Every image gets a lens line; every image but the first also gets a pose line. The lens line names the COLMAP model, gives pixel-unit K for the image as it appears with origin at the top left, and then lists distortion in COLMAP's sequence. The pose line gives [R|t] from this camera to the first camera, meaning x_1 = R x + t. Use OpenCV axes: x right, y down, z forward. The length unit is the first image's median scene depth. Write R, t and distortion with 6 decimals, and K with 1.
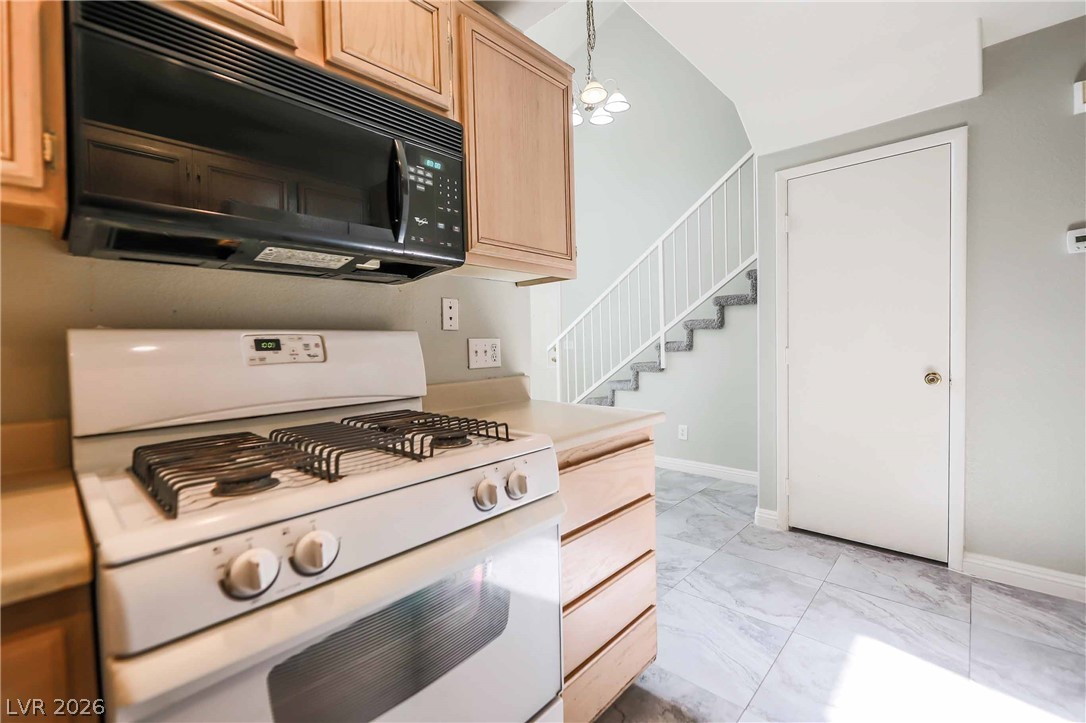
lens RADIAL K [[478.8, 0, 548.7], [0, 478.8, 365.2], [0, 0, 1]] dist [0.002829, -0.001298]
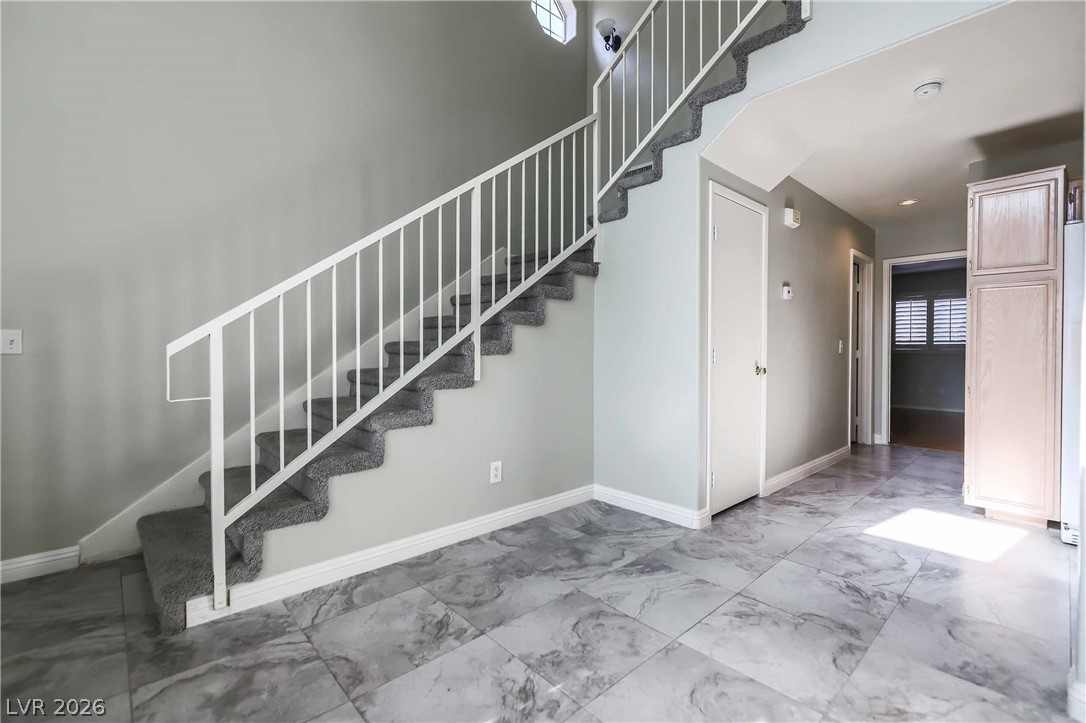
lens RADIAL K [[478.8, 0, 546.3], [0, 478.8, 351.1], [0, 0, 1]] dist [0.002829, -0.001298]
pose [[0.090549, 0.020804, 0.995675, -0.628253], [0.052365, 0.998299, -0.025621, -0.019046], [-0.994514, 0.054458, 0.089306, 1.334393]]
